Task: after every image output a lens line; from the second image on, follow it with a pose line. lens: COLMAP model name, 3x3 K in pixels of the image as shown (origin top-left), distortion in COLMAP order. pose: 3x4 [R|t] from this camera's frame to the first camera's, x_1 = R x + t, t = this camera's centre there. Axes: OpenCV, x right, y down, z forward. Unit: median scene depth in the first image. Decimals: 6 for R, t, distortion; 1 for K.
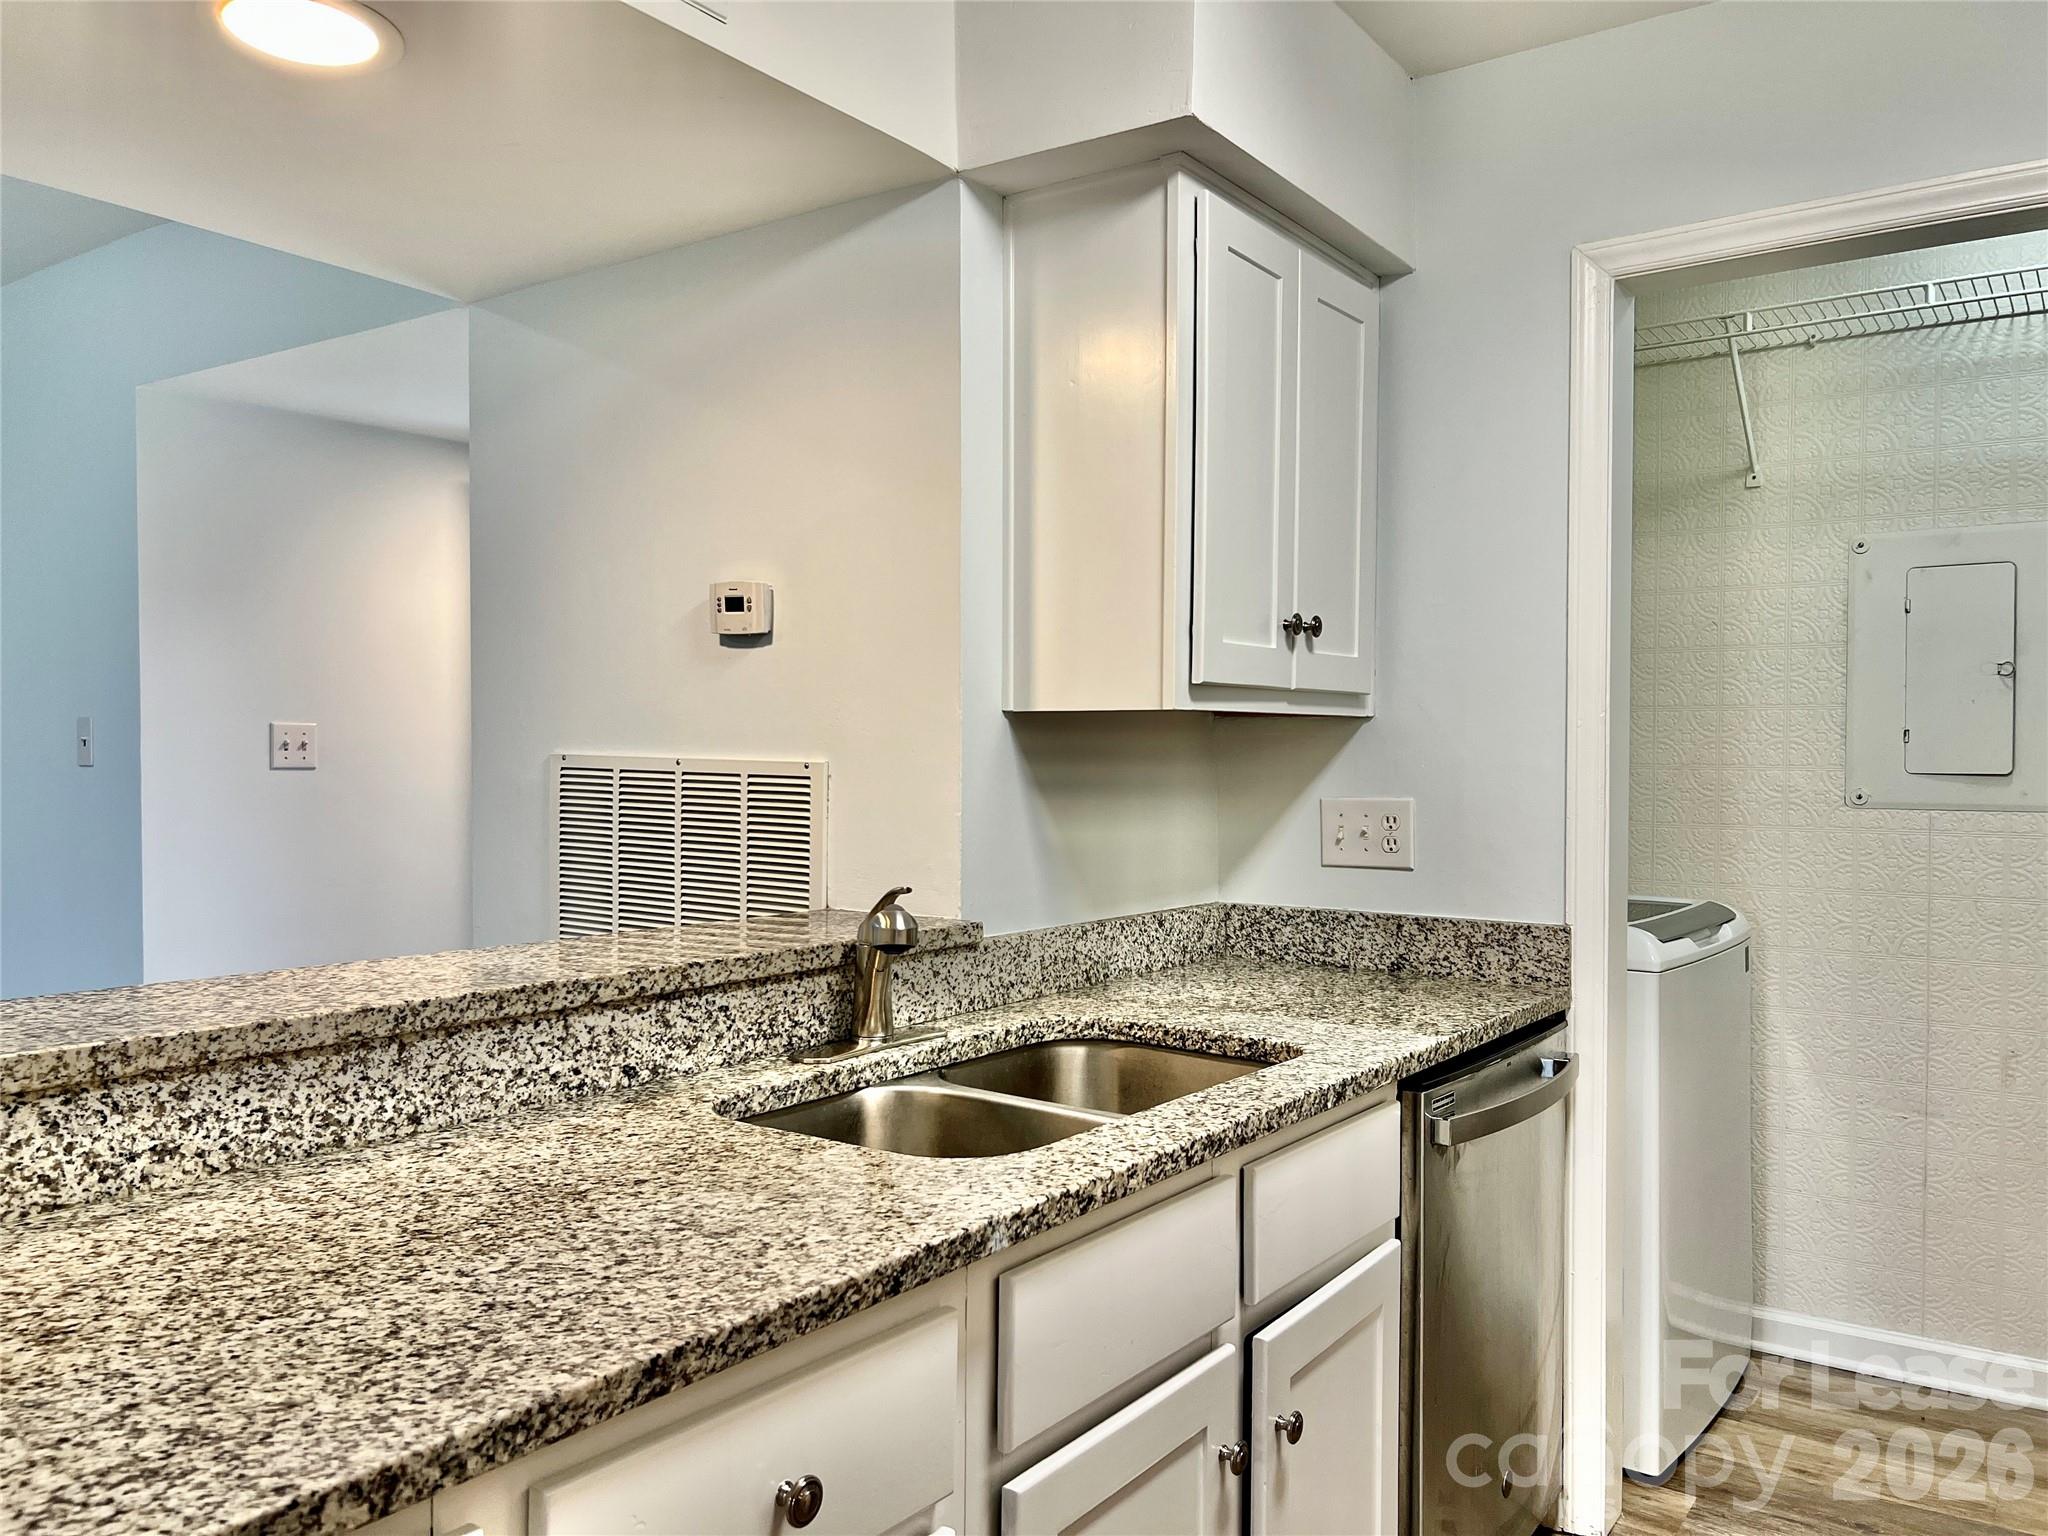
lens RADIAL K [[1539.8, 0, 1024.0], [0, 1539.8, 768.0], [0, 0, 1]] dist [0.068134, -0.071585]
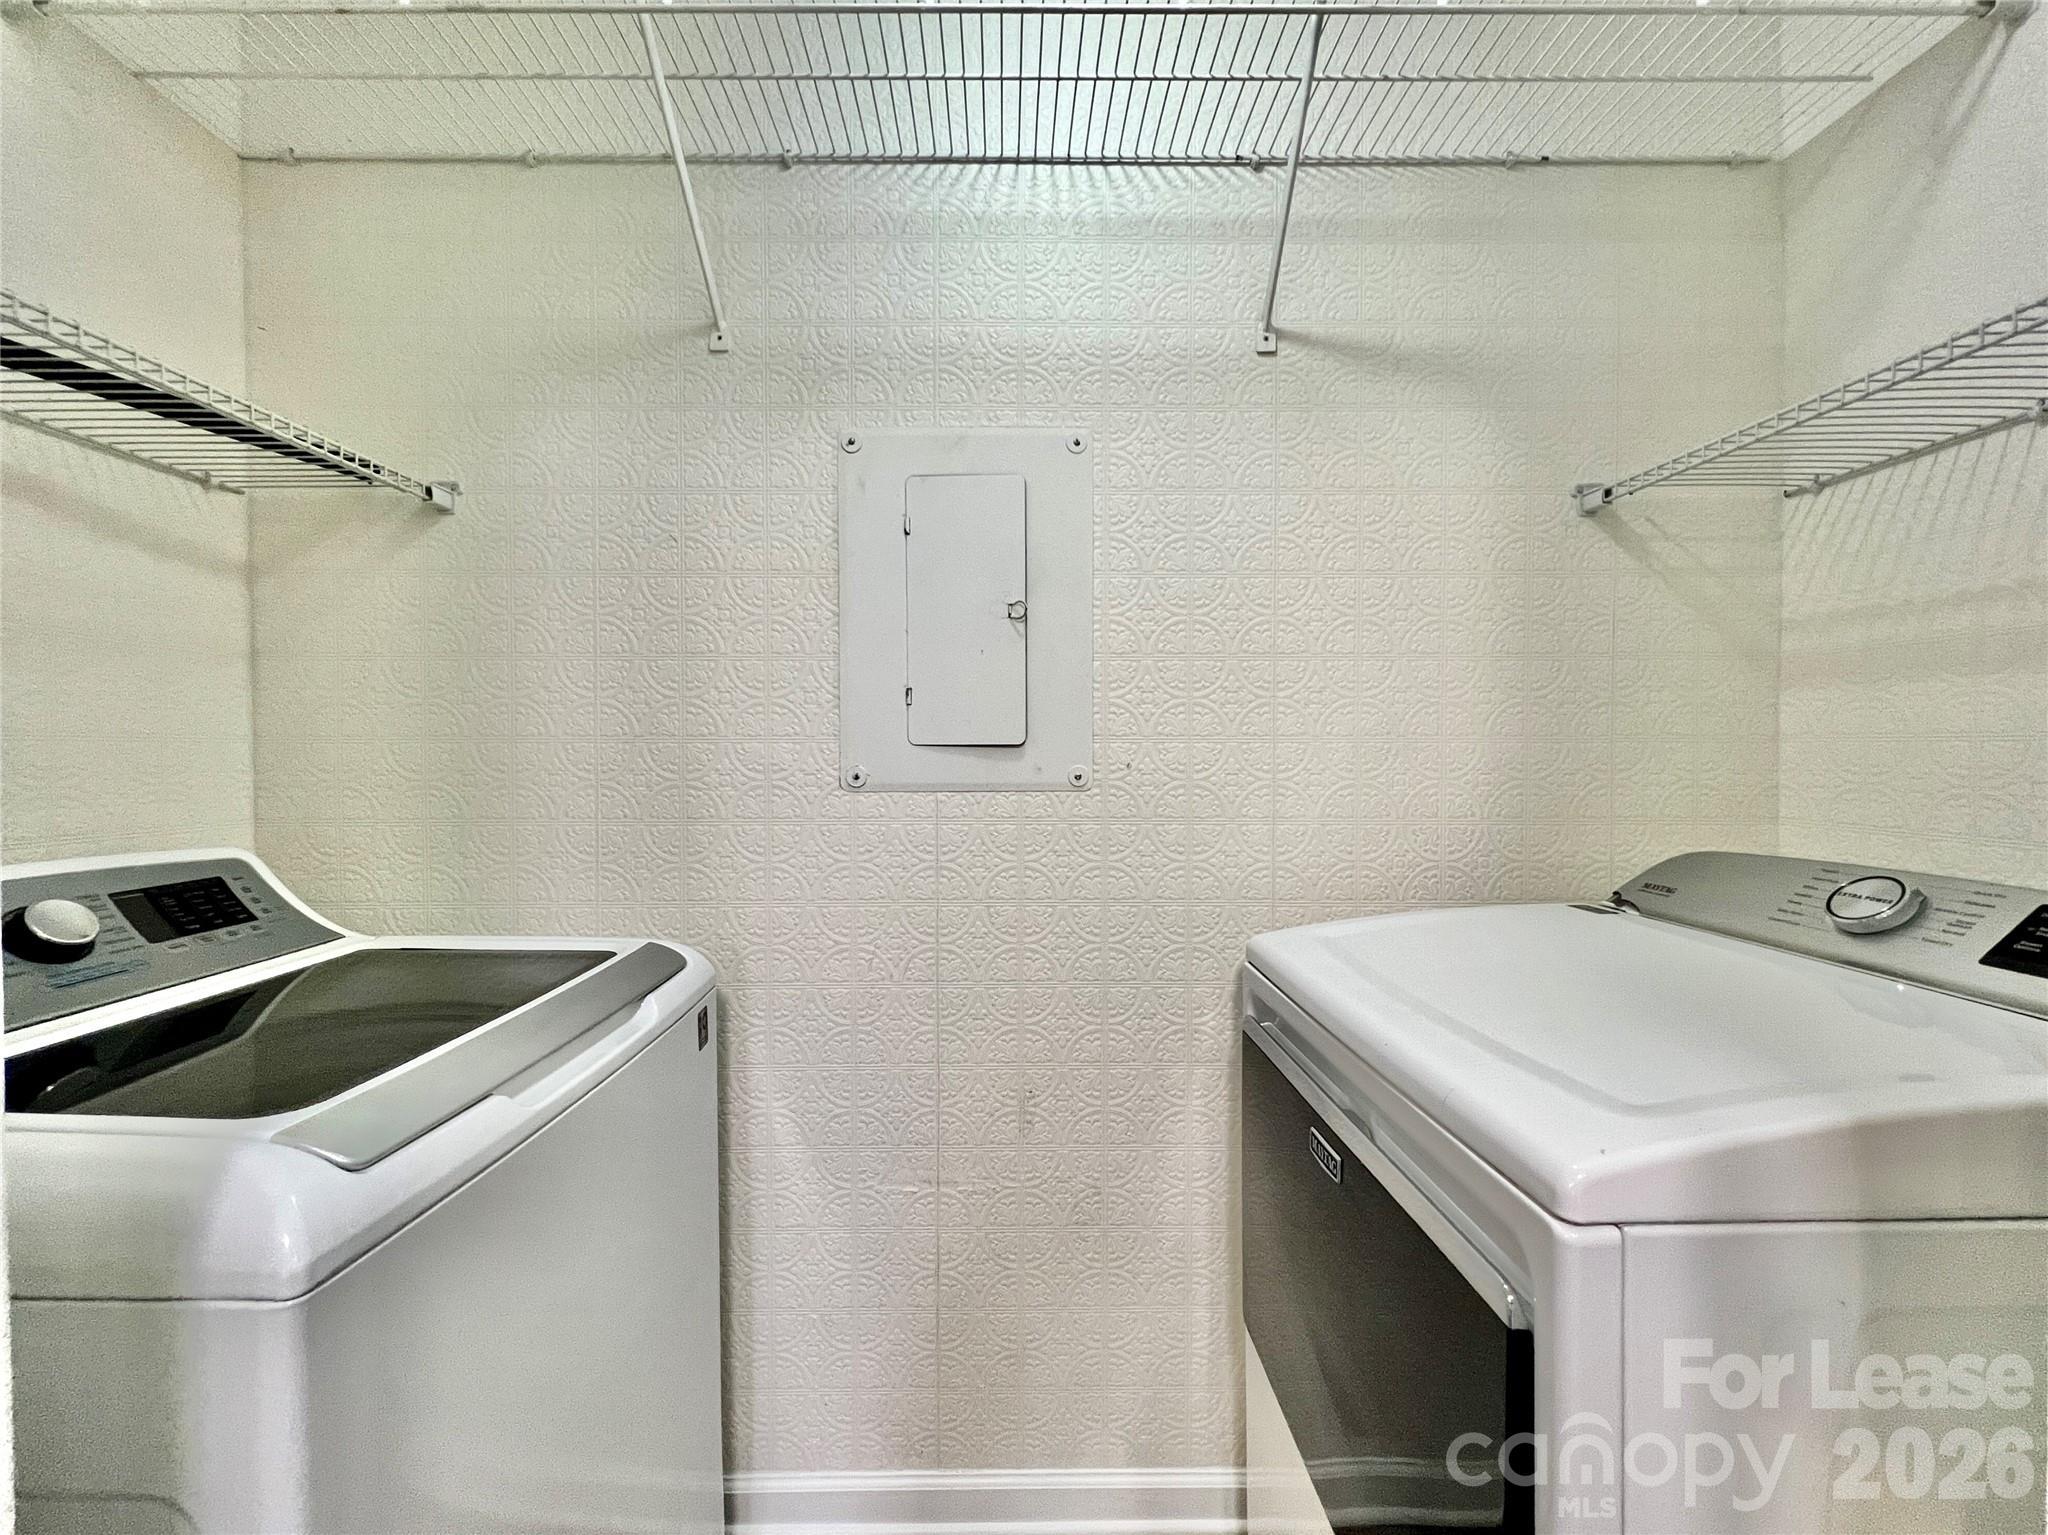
lens RADIAL K [[813.4, 0, 1021.7], [0, 813.4, 762.4], [0, 0, 1]] dist [-0.000771, -0.000045]
pose [[0.804399, -0.013341, 0.593939, 0.381570], [0.015634, 0.999877, 0.001285, 0.012611], [-0.593883, 0.008252, 0.804509, 0.662937]]
